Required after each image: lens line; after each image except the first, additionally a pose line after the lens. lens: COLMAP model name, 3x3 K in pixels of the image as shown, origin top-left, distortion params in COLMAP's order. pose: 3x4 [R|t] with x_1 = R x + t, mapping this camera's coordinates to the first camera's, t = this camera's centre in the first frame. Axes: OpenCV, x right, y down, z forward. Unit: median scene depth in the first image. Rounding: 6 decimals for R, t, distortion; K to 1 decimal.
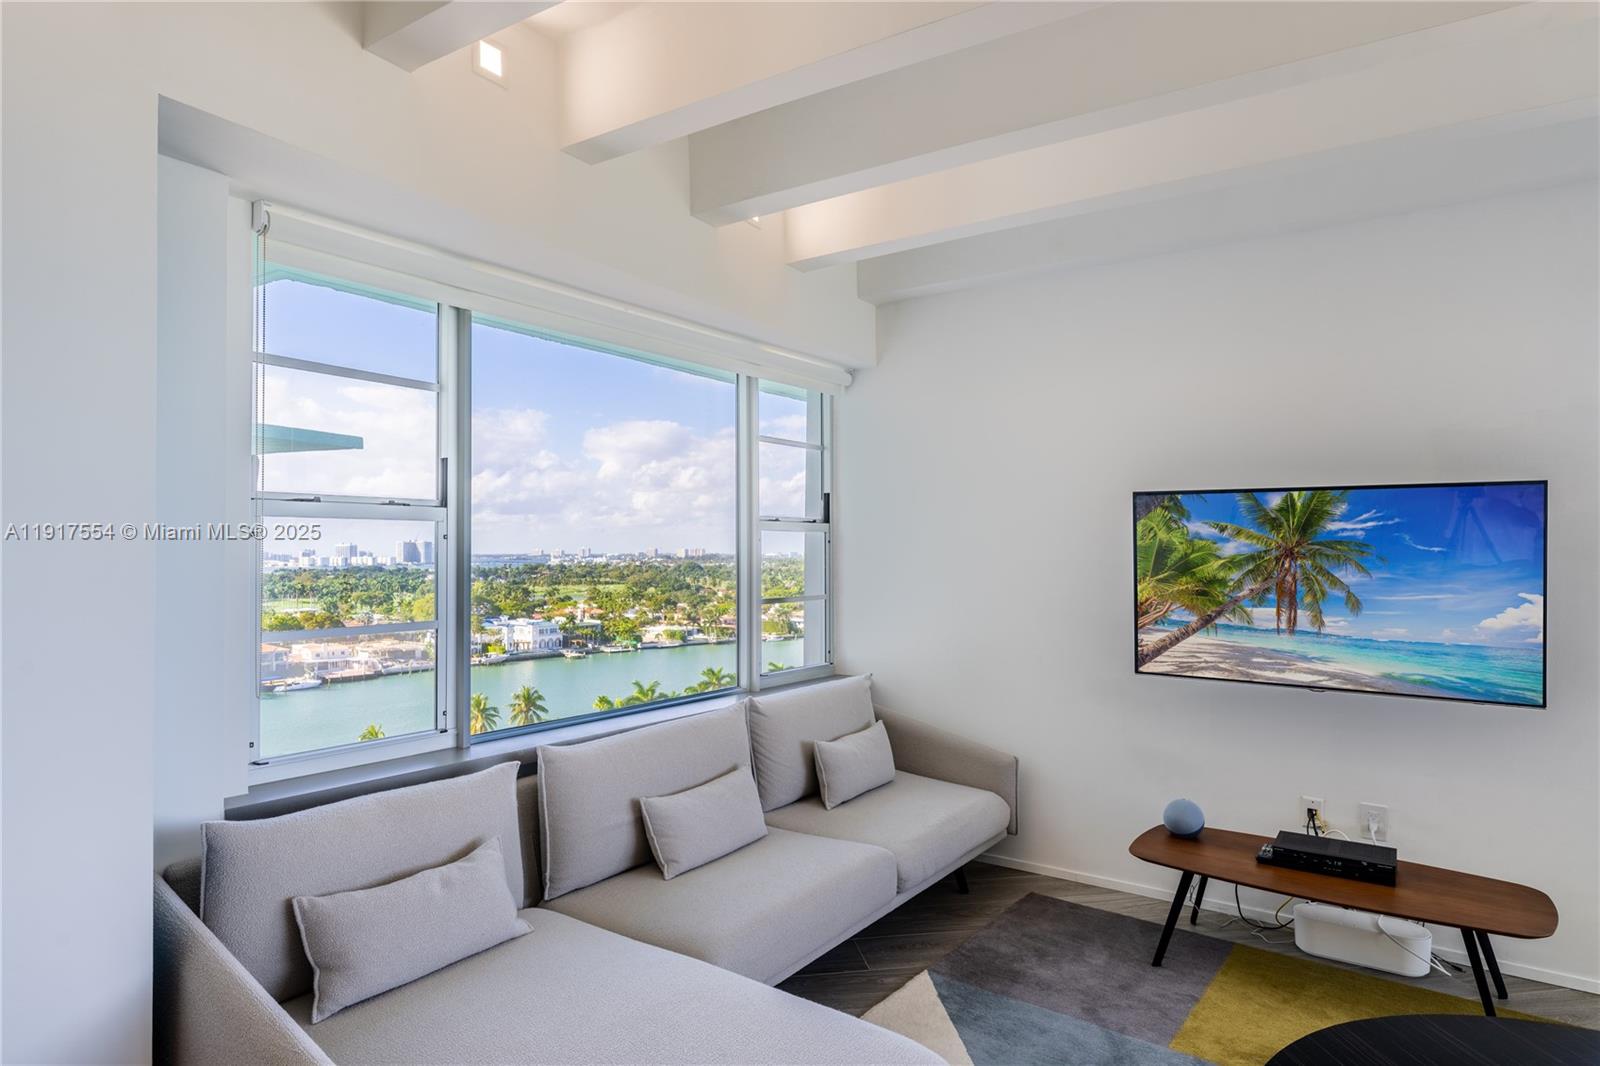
lens RADIAL K [[924.9, 0, 785.4], [0, 924.9, 539.4], [0, 0, 1]] dist [0.005586, -0.003765]
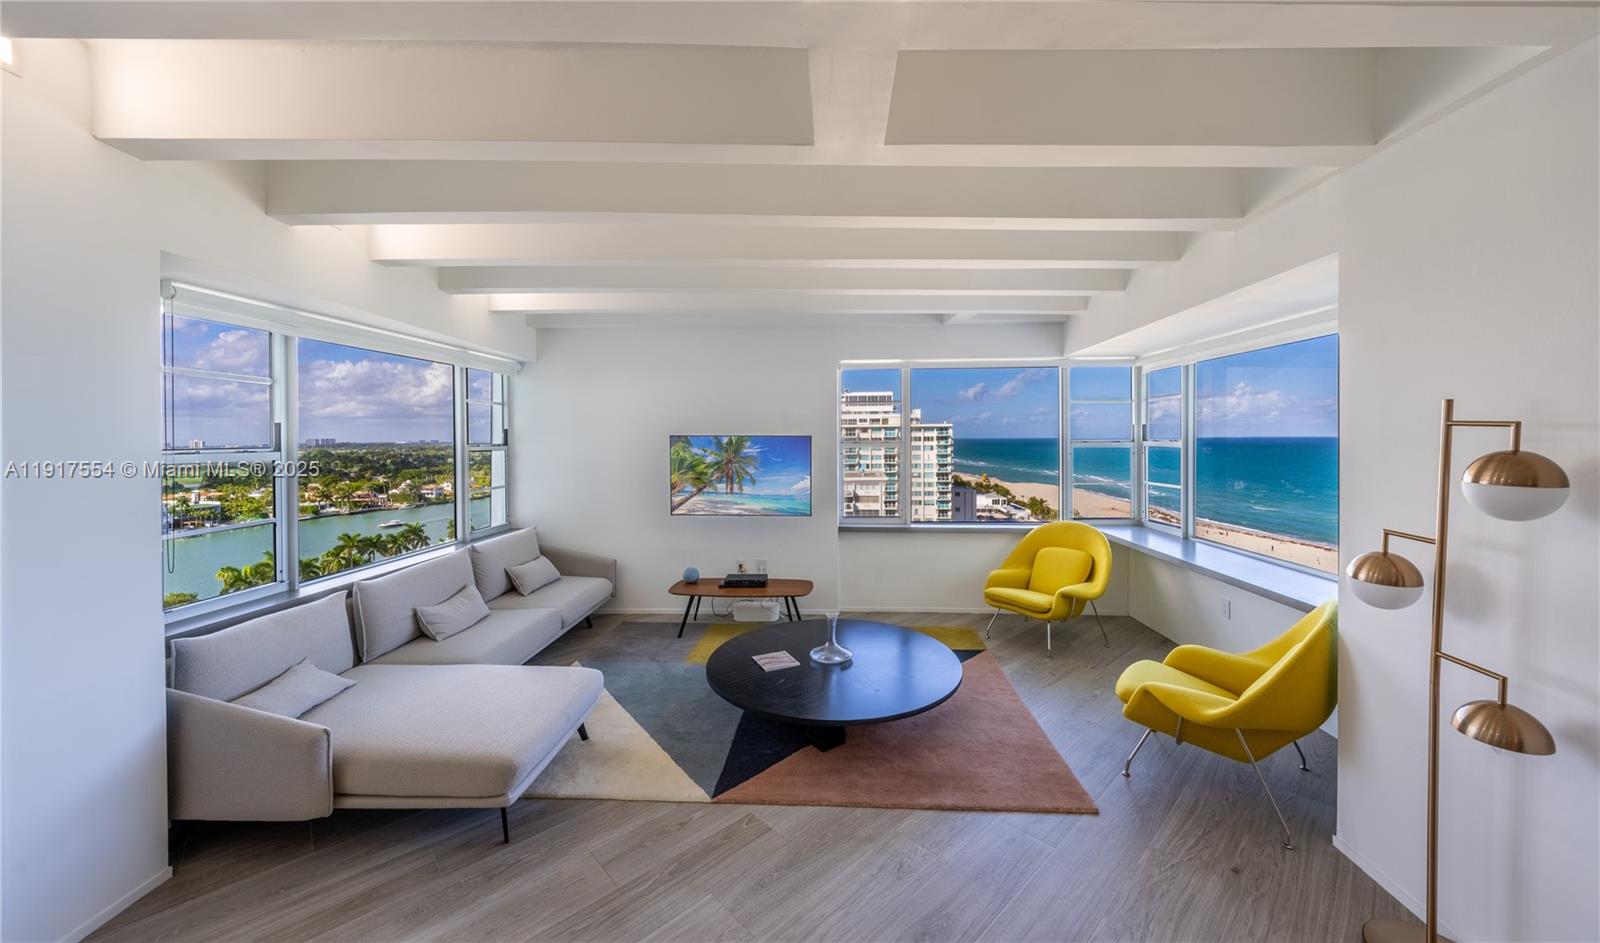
lens RADIAL K [[570.3, 0, 825.0], [0, 570.3, 444.8], [0, 0, 1]] dist [-0.009226, -0.000165]
pose [[0.811668, -0.010334, 0.584028, -0.138782], [-0.002635, 0.999769, 0.021351, -0.063072], [-0.584114, -0.018869, 0.811453, -0.379943]]
